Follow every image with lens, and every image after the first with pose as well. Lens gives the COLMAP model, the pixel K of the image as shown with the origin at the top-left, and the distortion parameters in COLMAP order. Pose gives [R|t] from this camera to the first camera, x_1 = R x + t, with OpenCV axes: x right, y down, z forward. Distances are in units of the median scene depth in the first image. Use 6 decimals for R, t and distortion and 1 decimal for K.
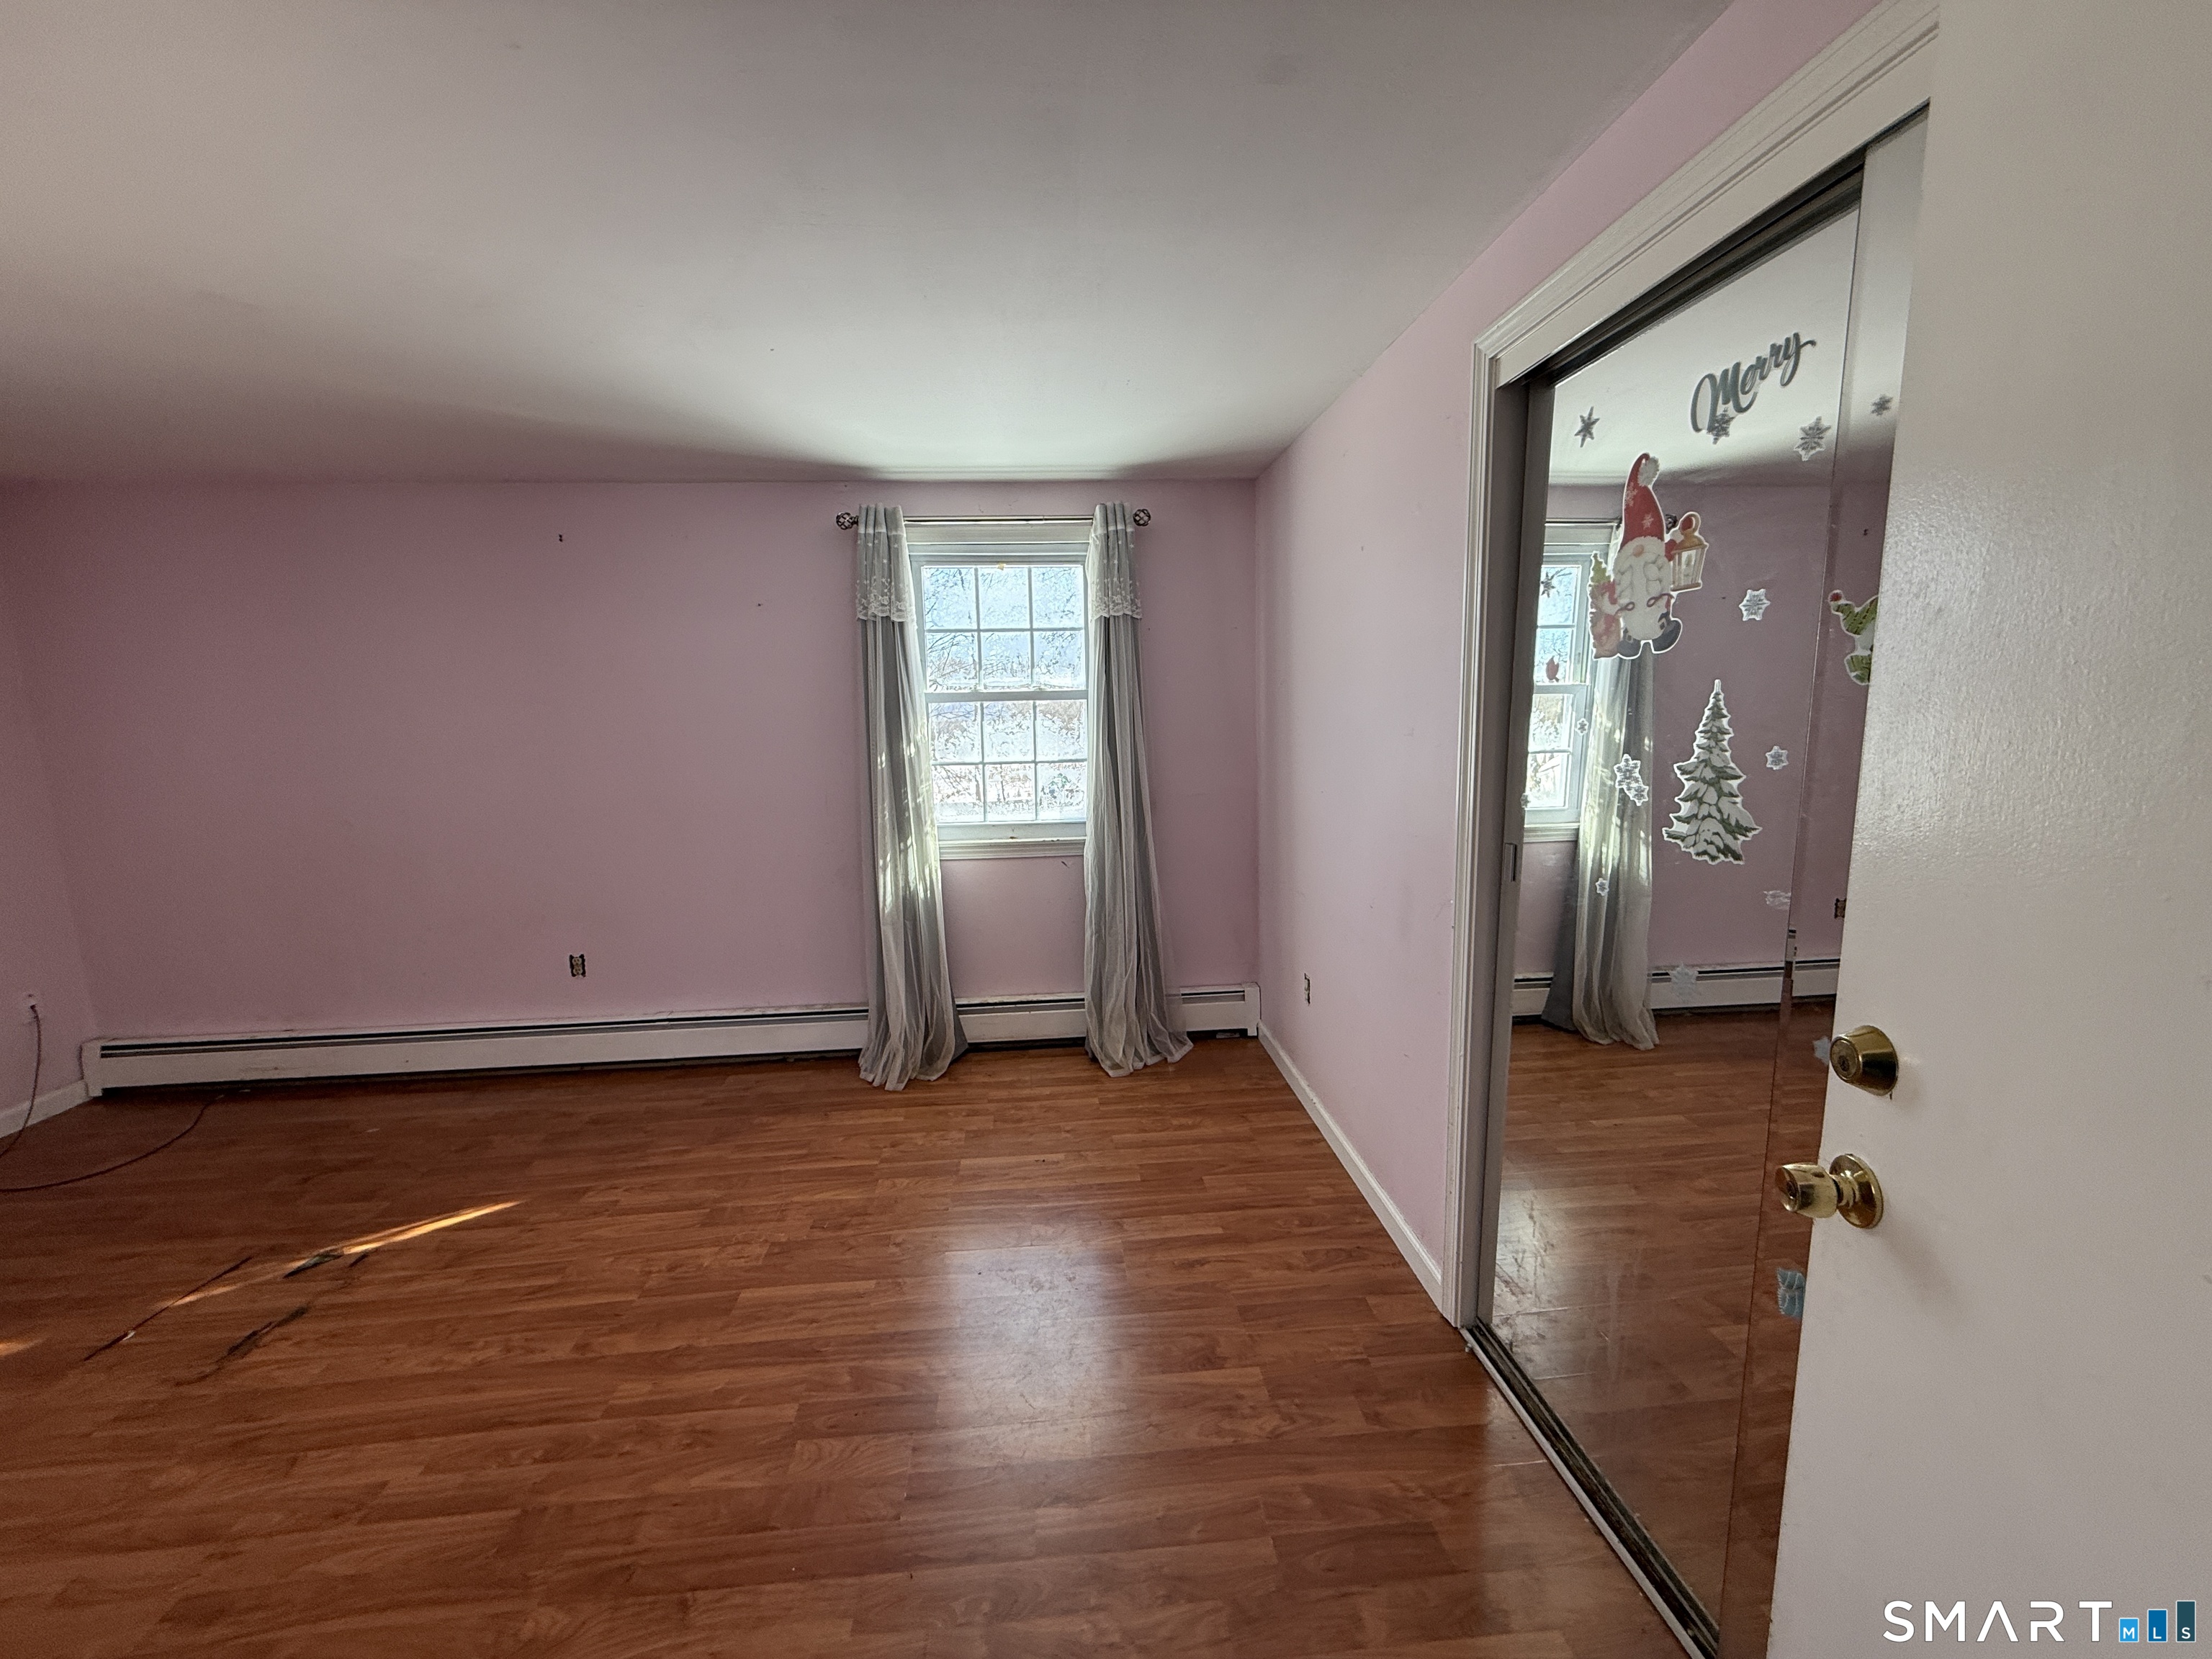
lens RADIAL K [[876.9, 0, 1094.5], [0, 876.9, 834.8], [0, 0, 1]] dist [0.001167, -0.000373]
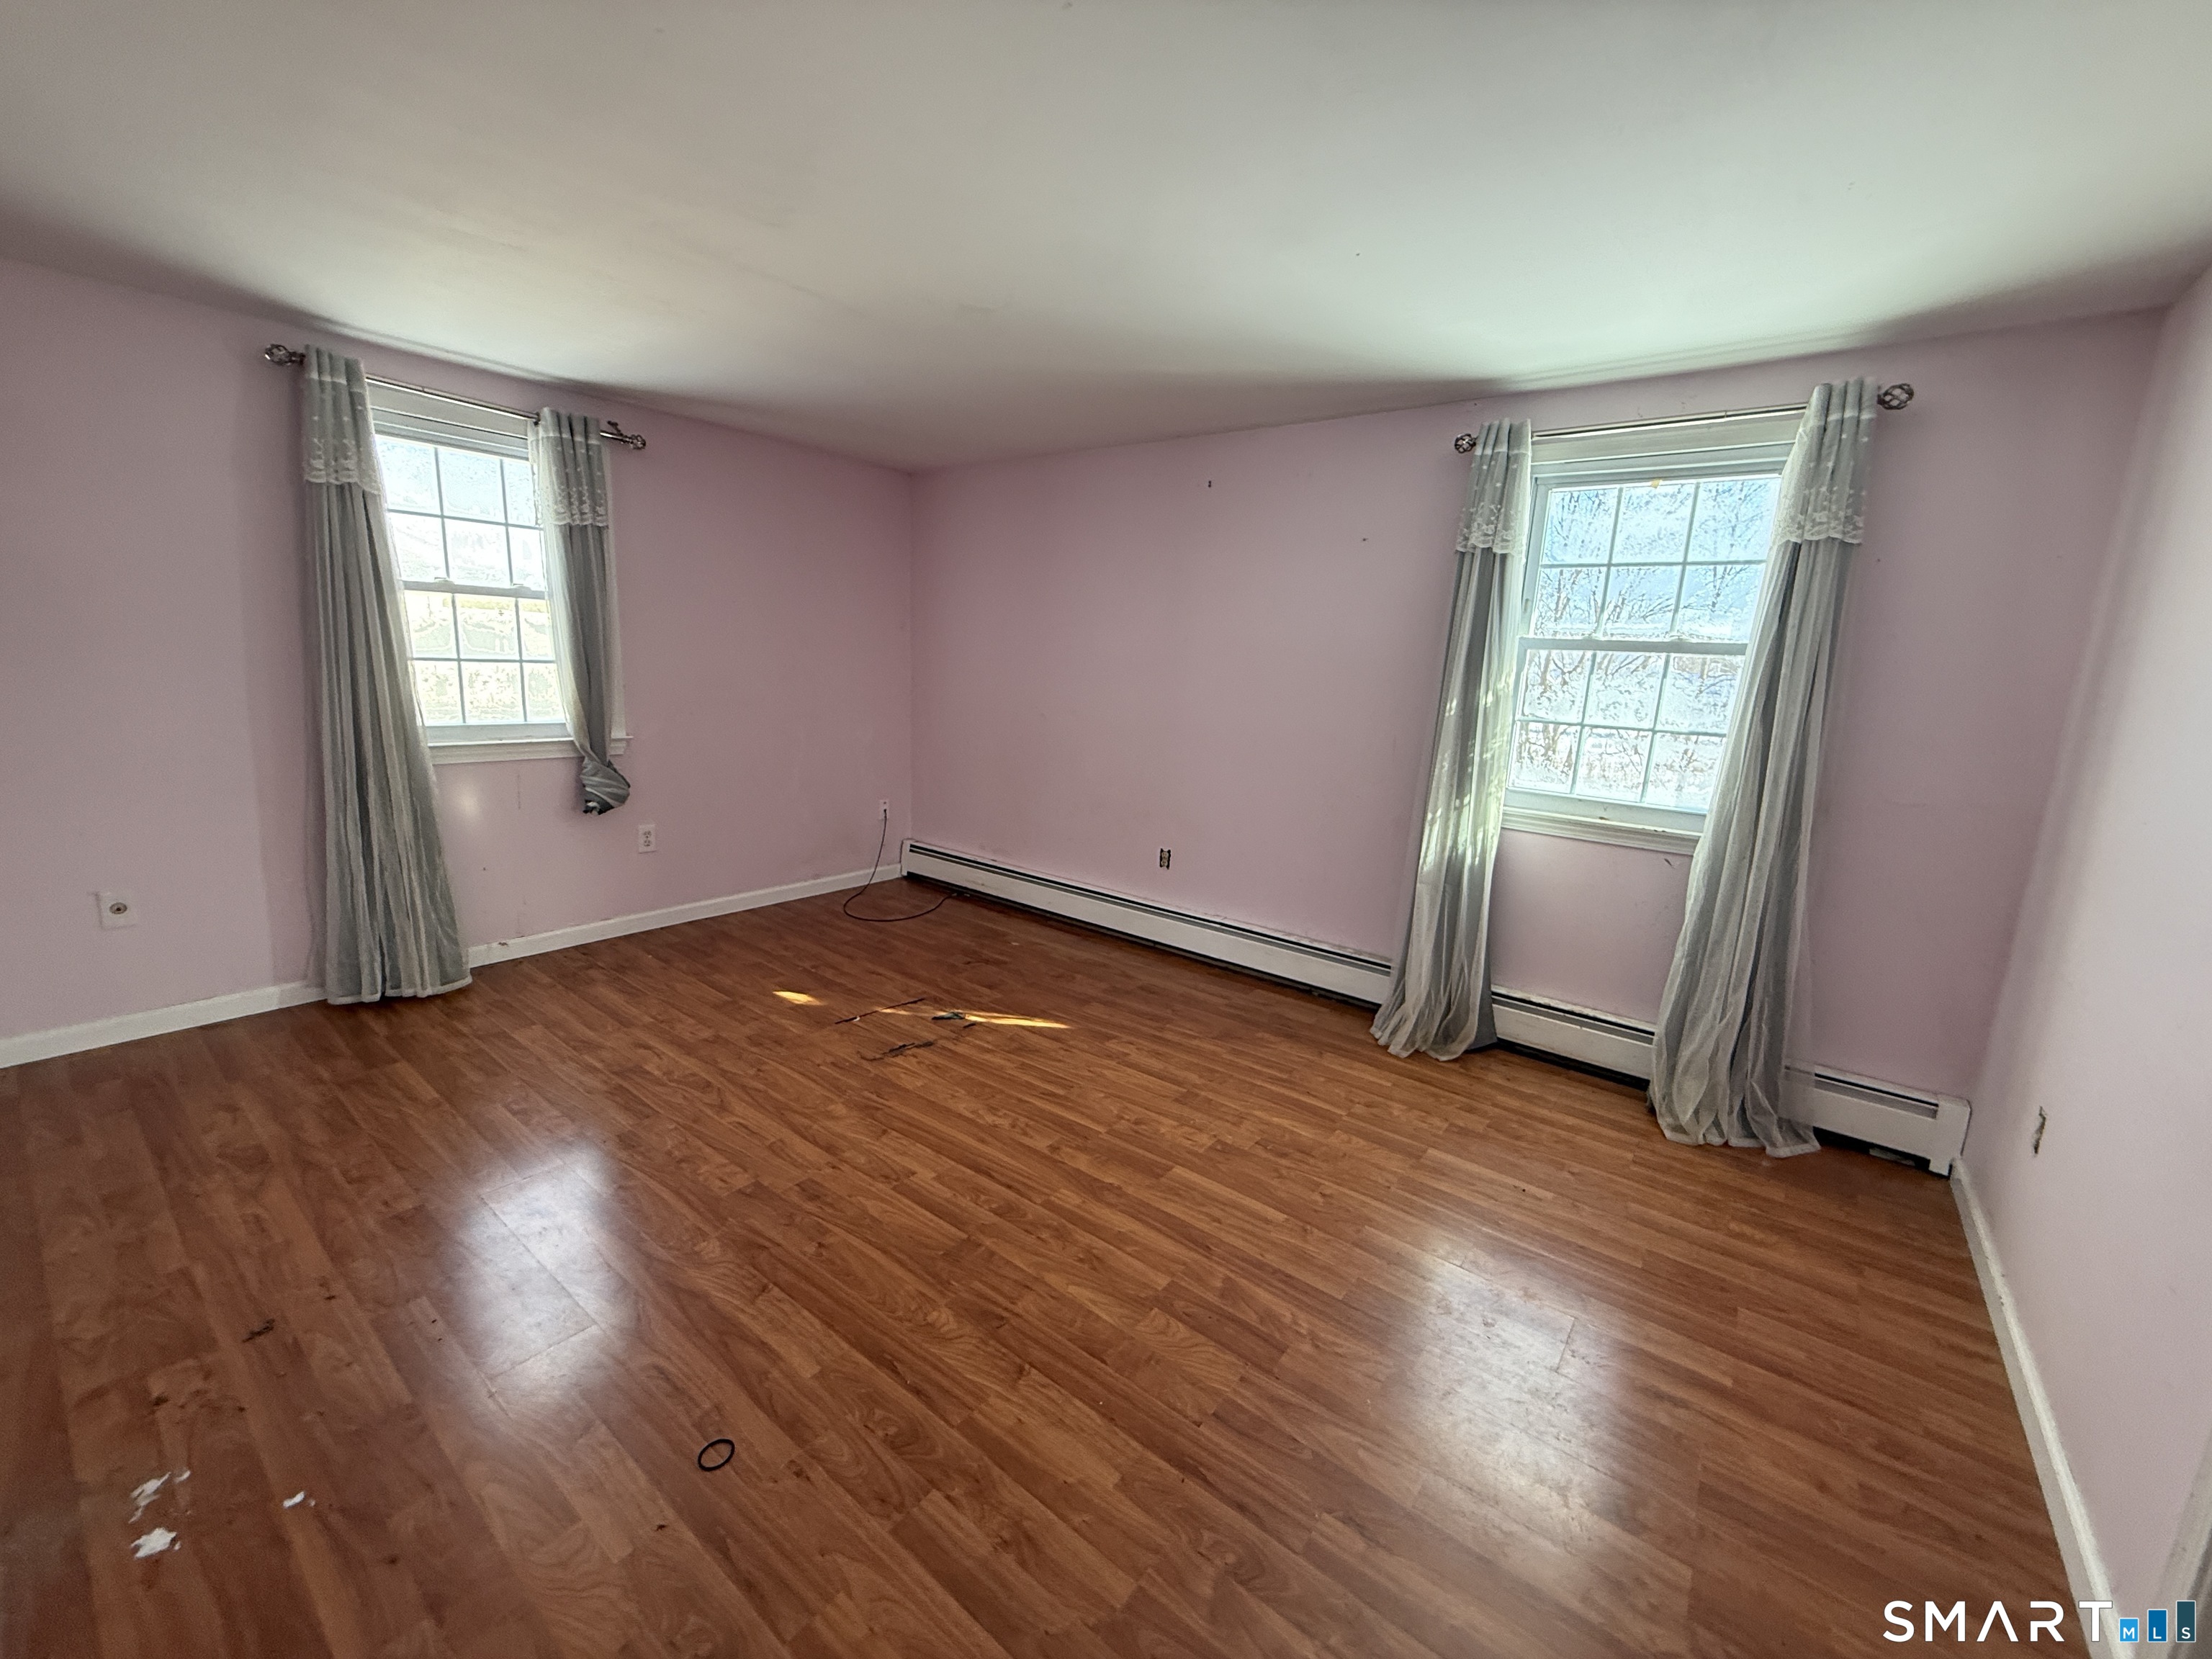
lens RADIAL K [[876.9, 0, 1118.0], [0, 876.9, 837.8], [0, 0, 1]] dist [0.001167, -0.000373]
pose [[0.734355, 0.190624, -0.651448, 0.134215], [-0.164382, 0.981130, 0.101792, 0.014542], [0.658559, 0.032335, 0.751834, 0.087693]]
